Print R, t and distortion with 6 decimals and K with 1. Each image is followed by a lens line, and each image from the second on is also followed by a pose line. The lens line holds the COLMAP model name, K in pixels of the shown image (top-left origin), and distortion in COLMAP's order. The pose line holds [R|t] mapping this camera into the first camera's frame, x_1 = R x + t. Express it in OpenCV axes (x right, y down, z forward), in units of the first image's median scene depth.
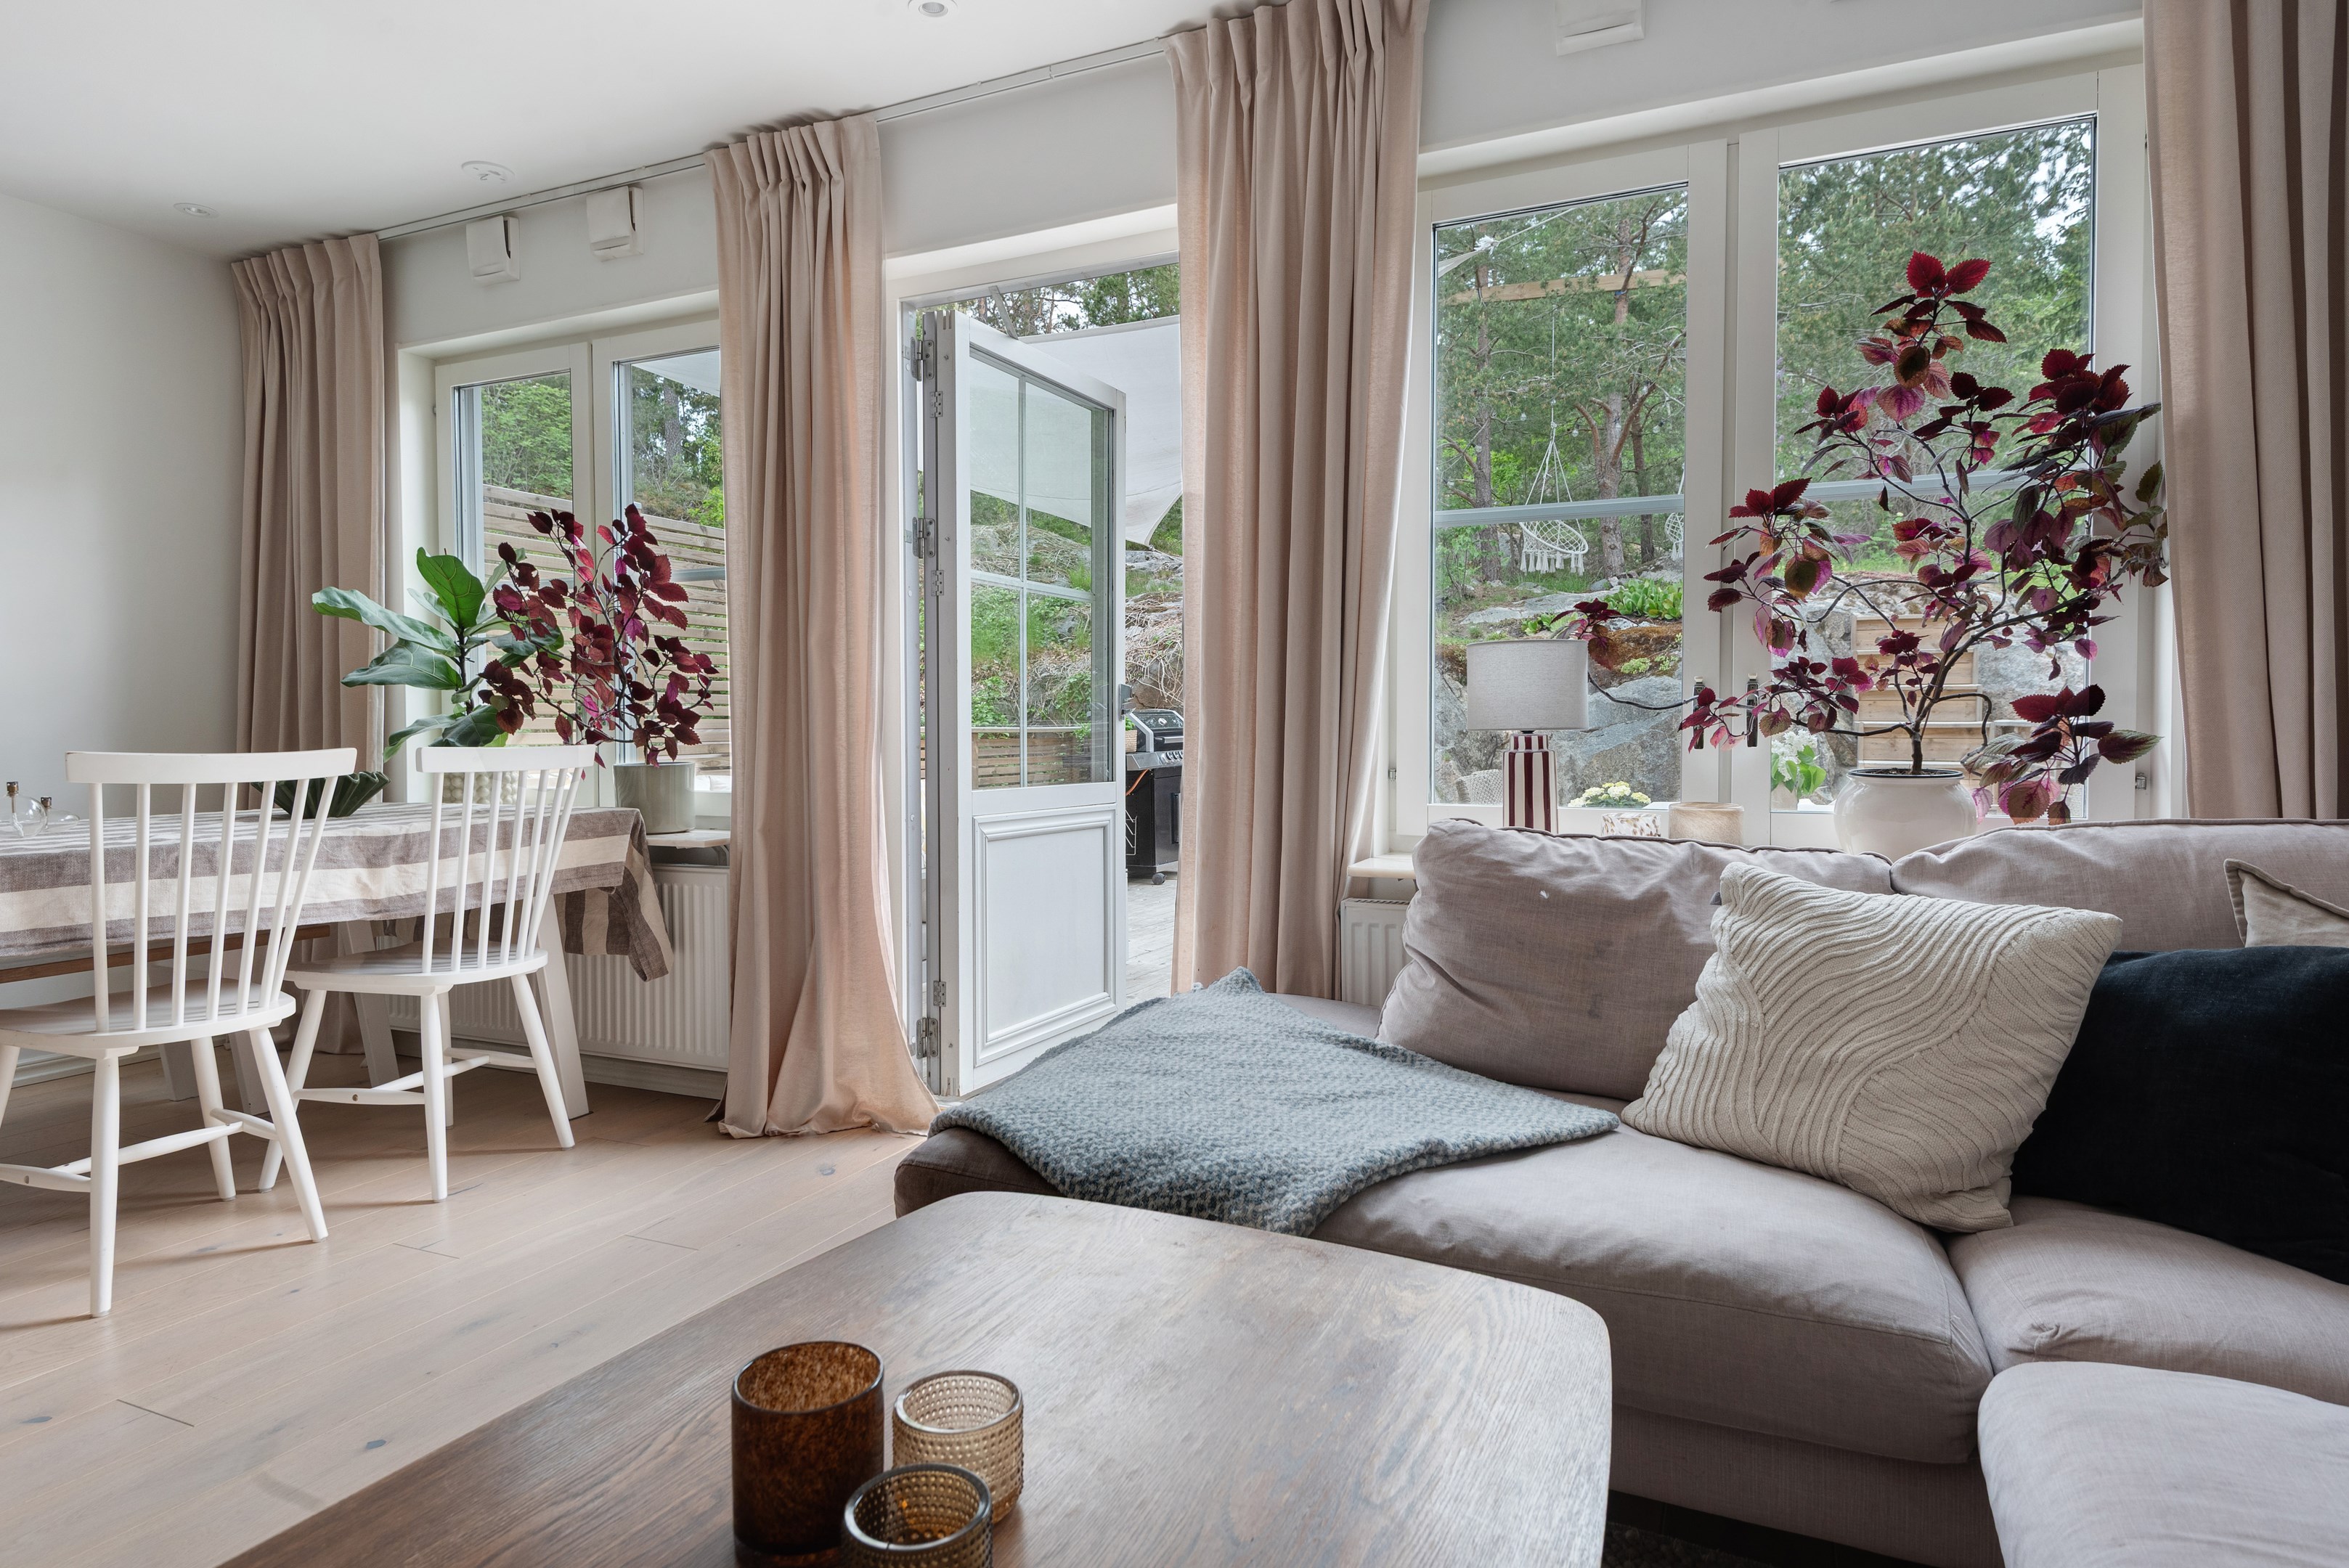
lens RADIAL K [[1242.1, 0, 1173.7], [0, 1242.1, 768.8], [0, 0, 1]] dist [0.017176, 0.000216]
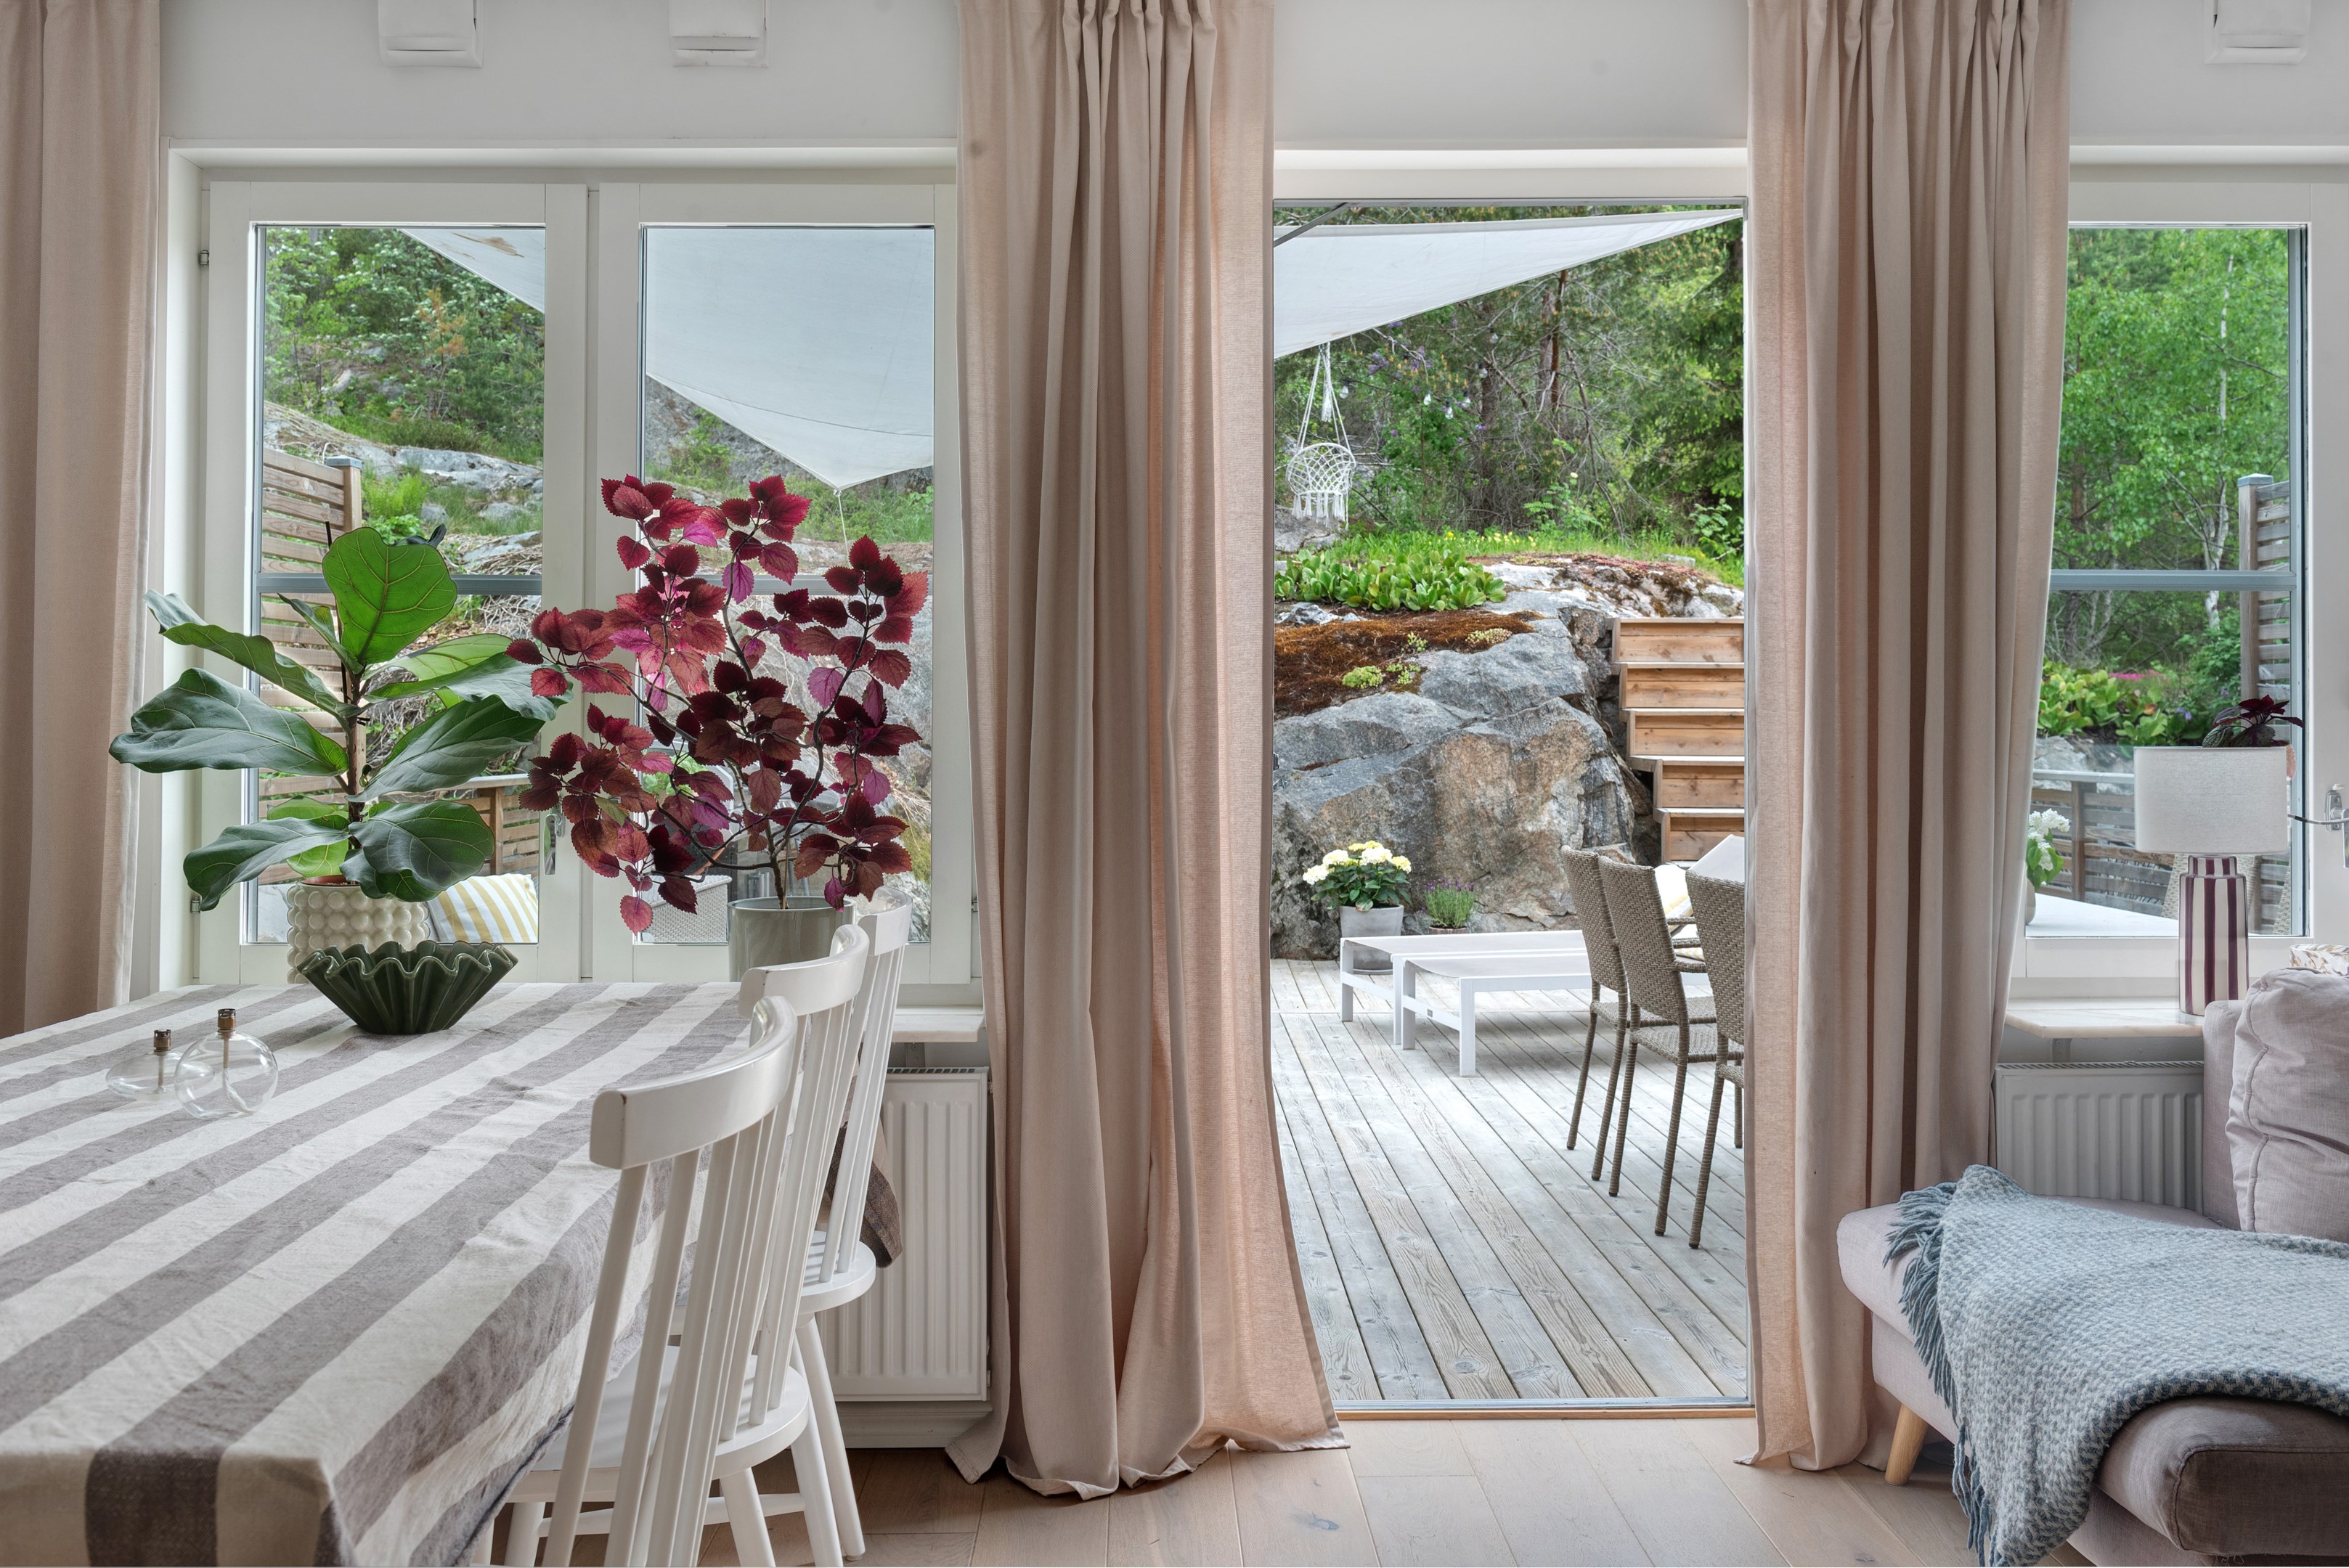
lens RADIAL K [[1984.1, 0, 1164.2], [0, 1984.1, 771.2], [0, 0, 1]] dist [0.011468, -0.012828]
pose [[0.906841, -0.004236, 0.421451, -0.220663], [0.009475, 0.999902, -0.010337, -0.018779], [-0.421366, 0.013368, 0.906792, 0.019118]]
